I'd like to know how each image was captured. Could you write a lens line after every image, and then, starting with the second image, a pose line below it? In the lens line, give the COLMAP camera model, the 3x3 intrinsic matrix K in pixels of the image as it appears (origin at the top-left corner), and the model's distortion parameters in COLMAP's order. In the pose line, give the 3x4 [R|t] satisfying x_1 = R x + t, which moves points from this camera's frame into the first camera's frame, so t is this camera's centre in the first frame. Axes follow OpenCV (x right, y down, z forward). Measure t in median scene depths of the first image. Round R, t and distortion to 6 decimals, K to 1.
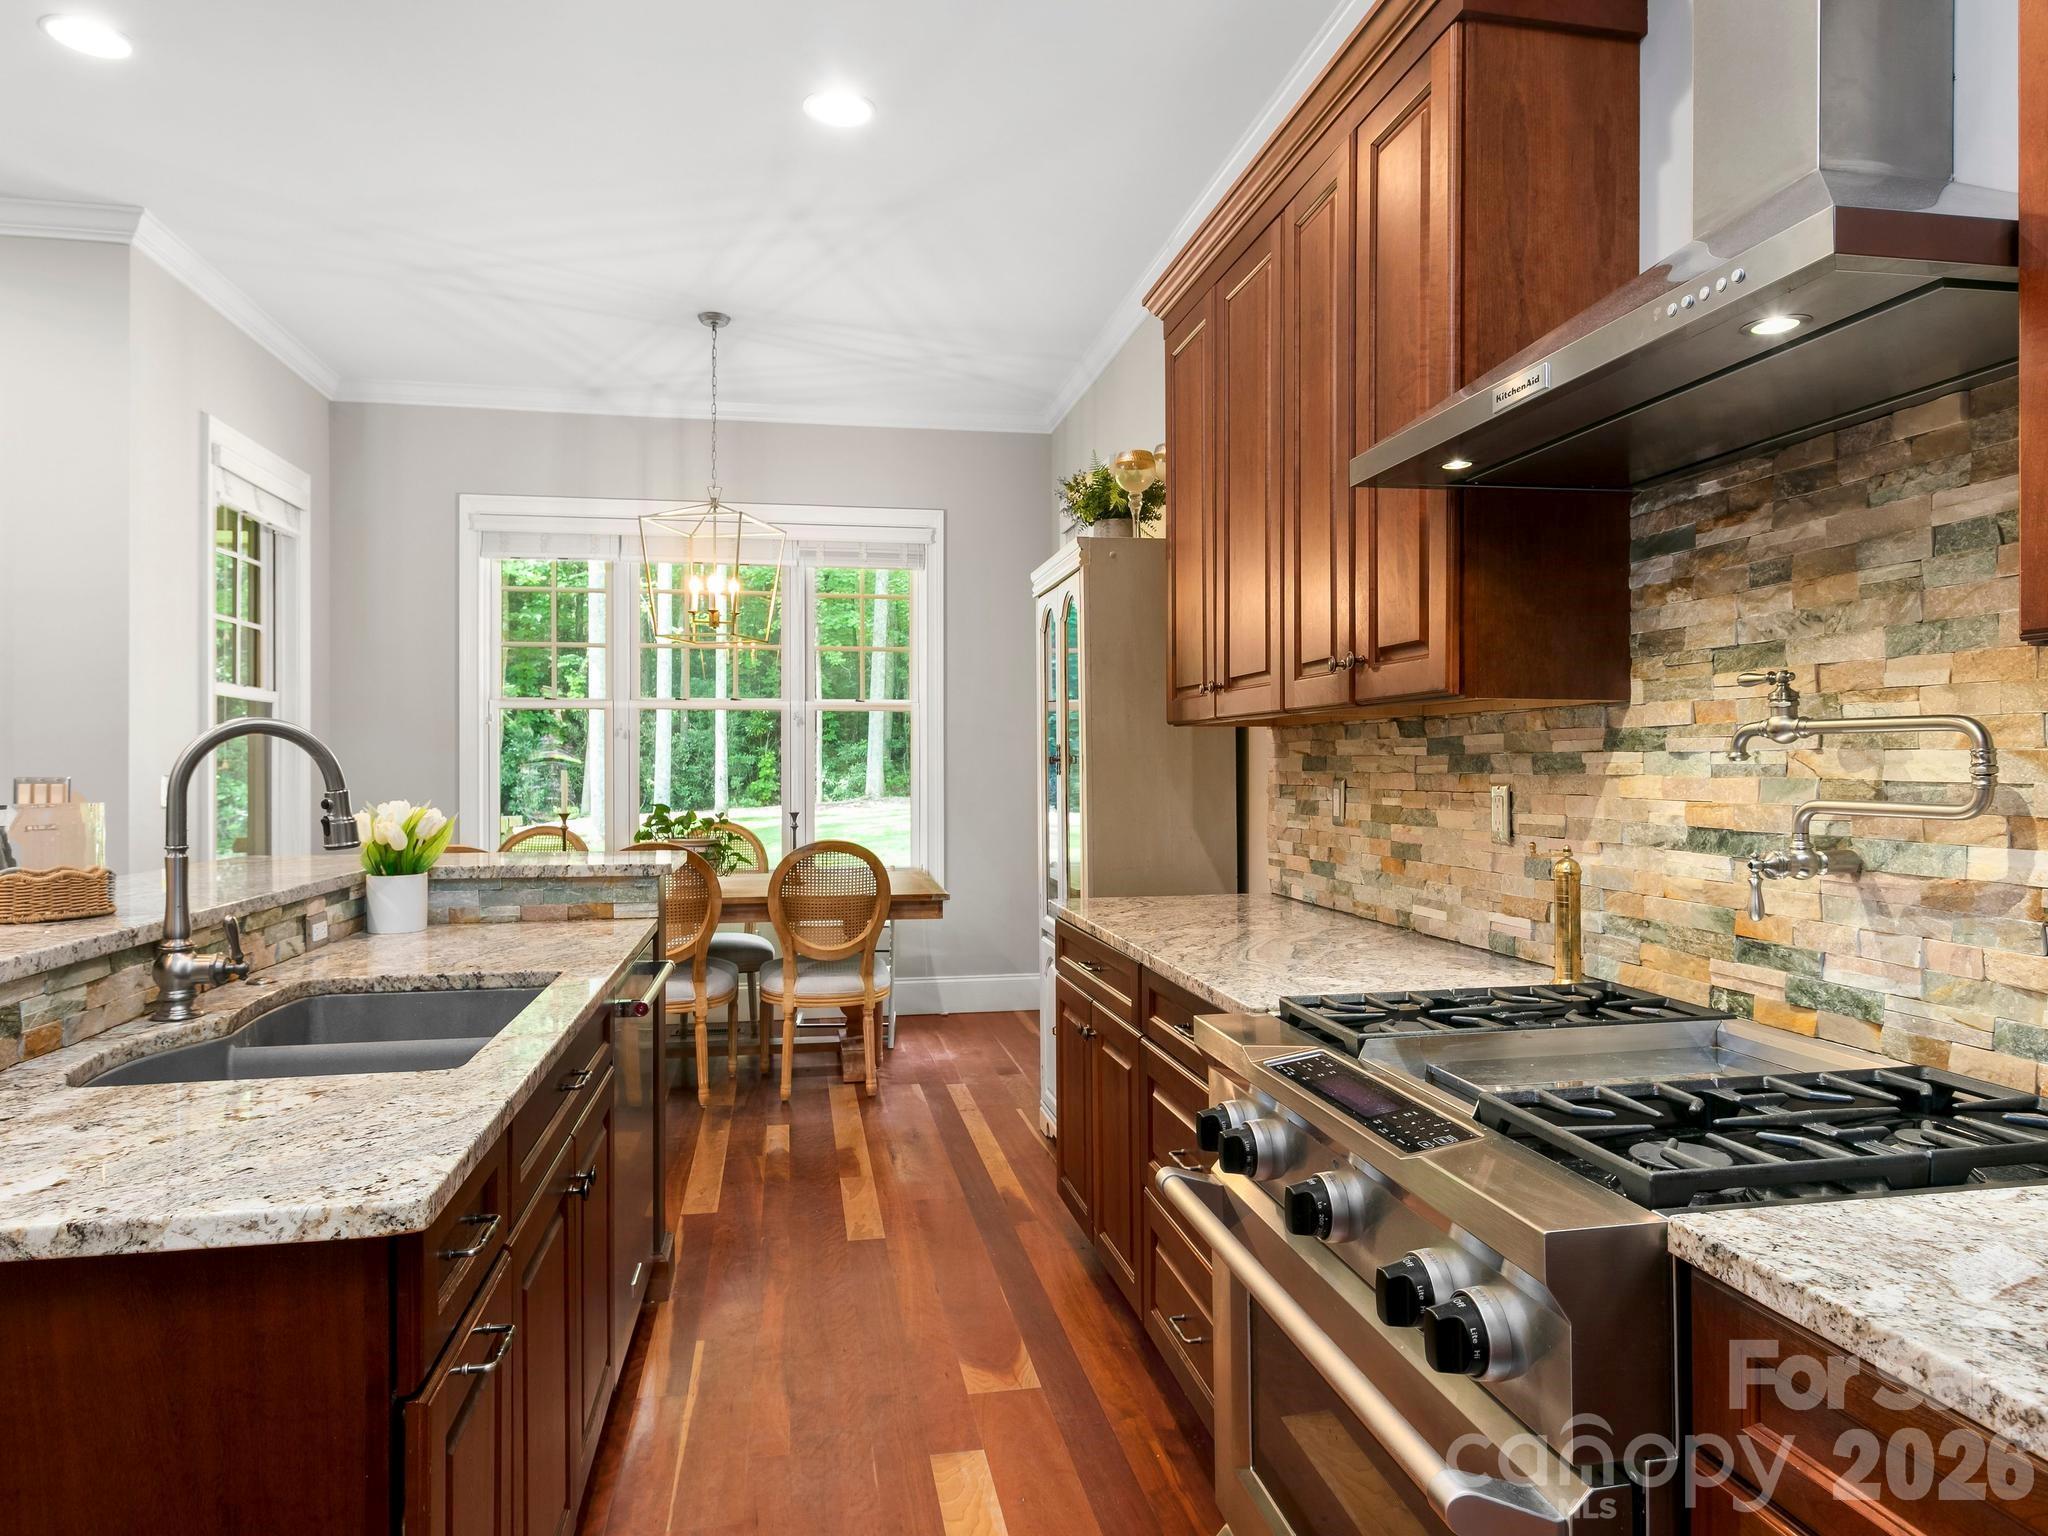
lens RADIAL K [[1268.2, 0, 1024.0], [0, 1268.2, 768.0], [0, 0, 1]] dist [-0.000613, 0.000402]
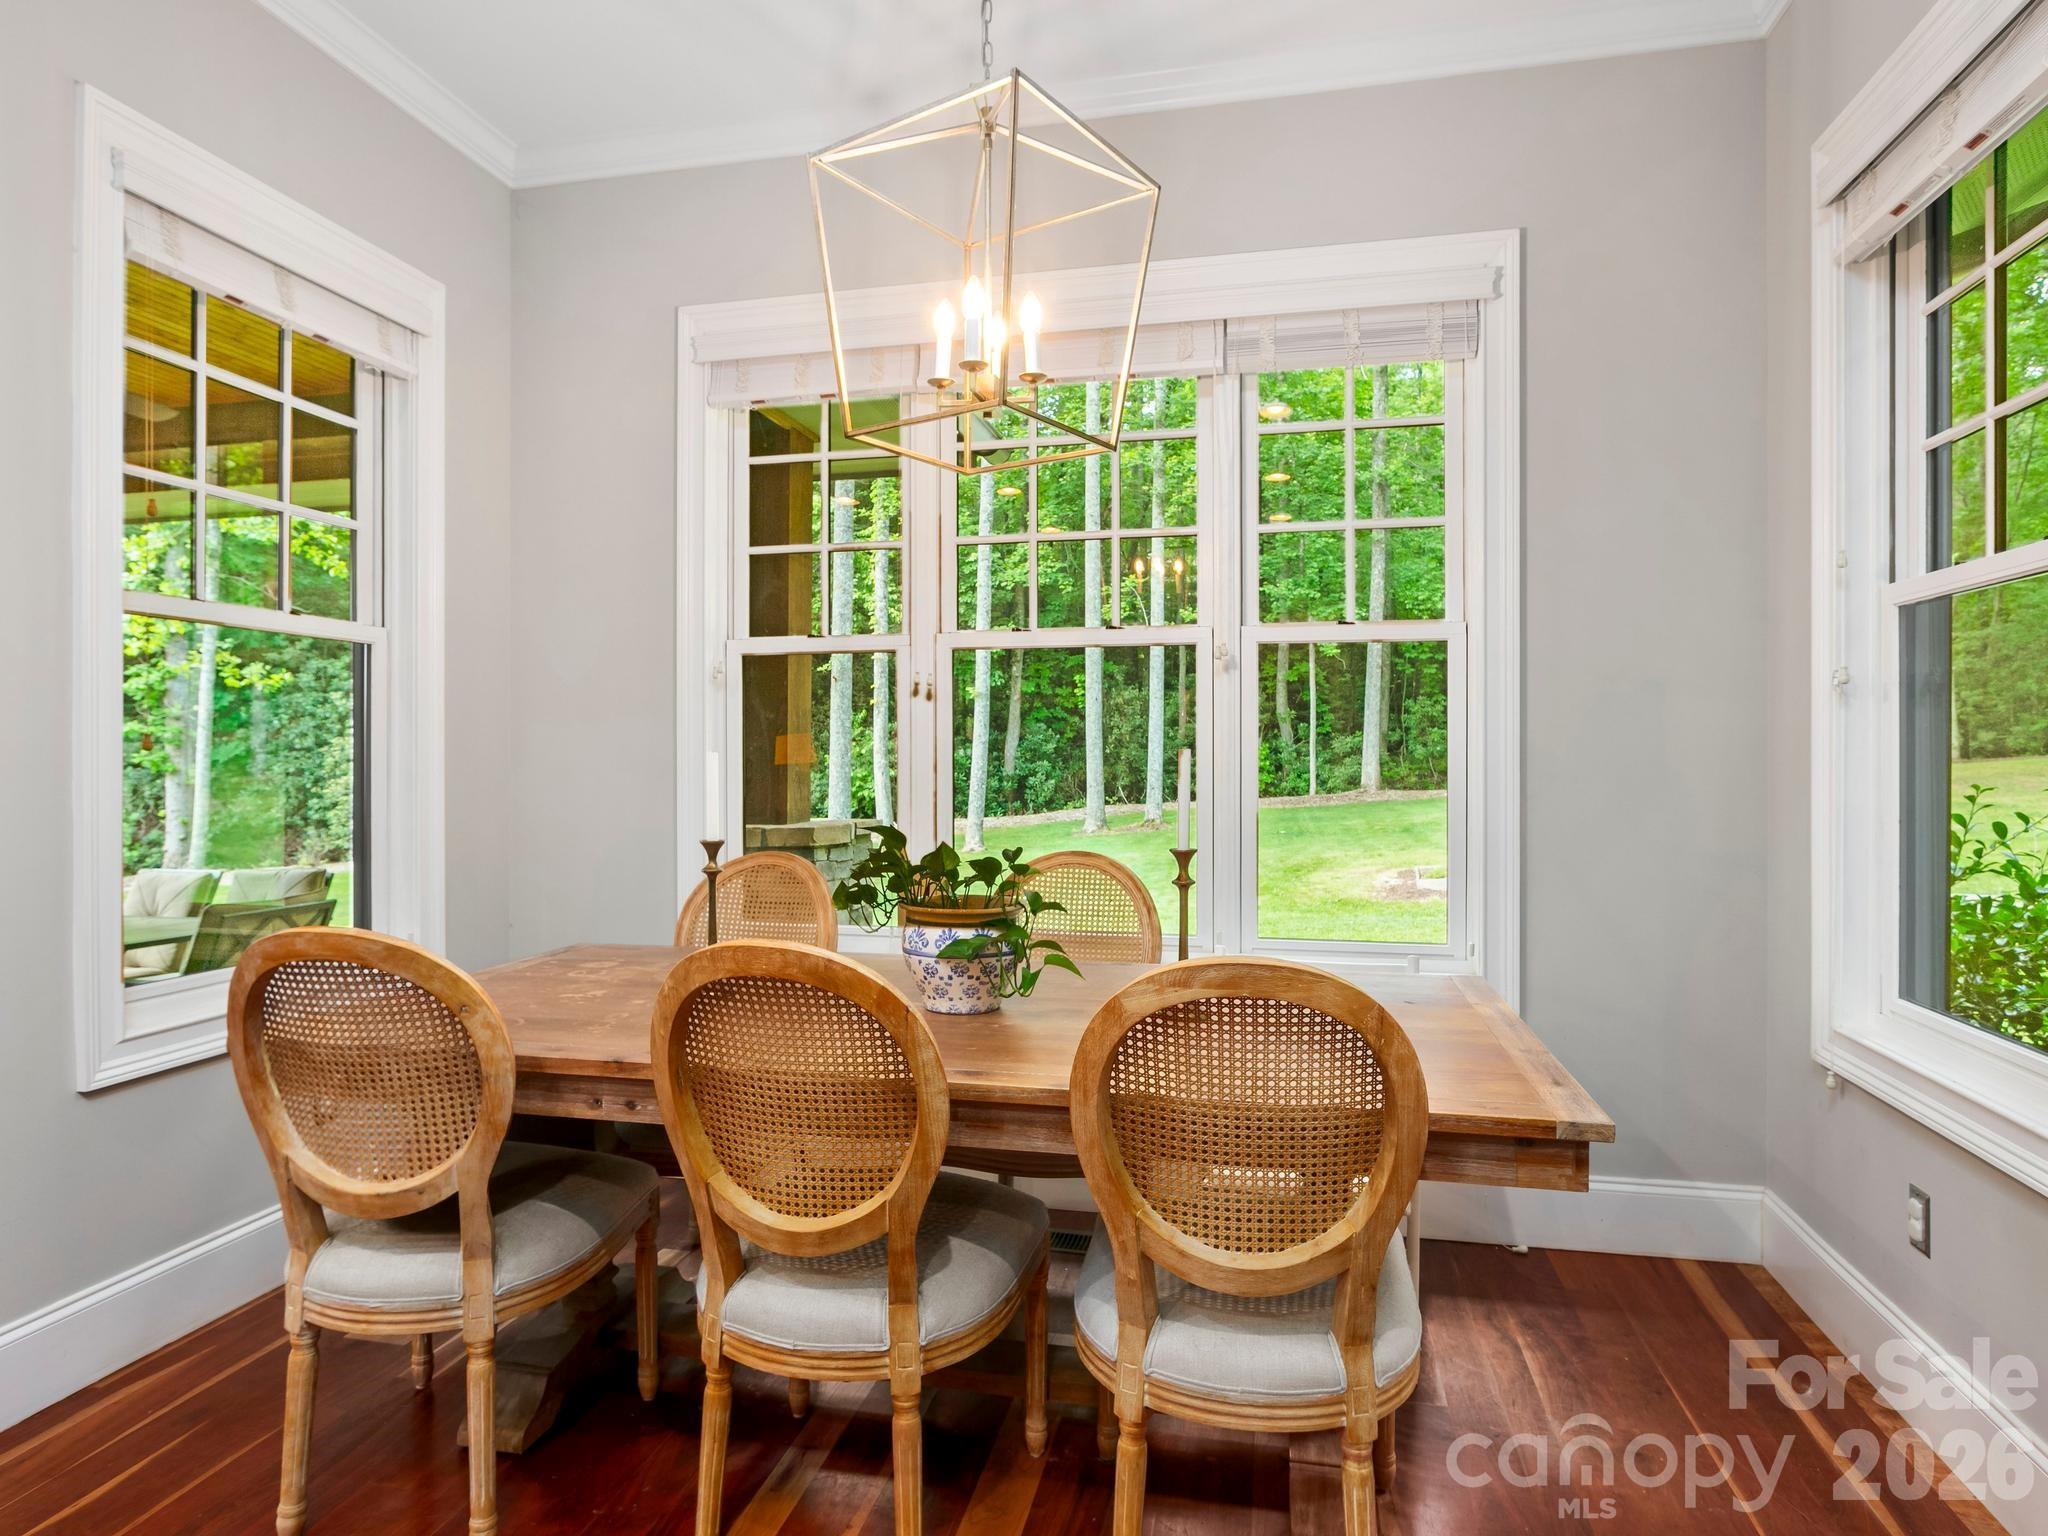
lens RADIAL K [[1171.4, 0, 1022.4], [0, 1171.4, 755.1], [0, 0, 1]] dist [0.031410, 0.000431]
pose [[0.919144, -0.000009, -0.393922, -0.064668], [-0.001966, 0.999987, -0.004611, 0.003733], [0.393917, 0.005013, 0.919132, 0.538051]]
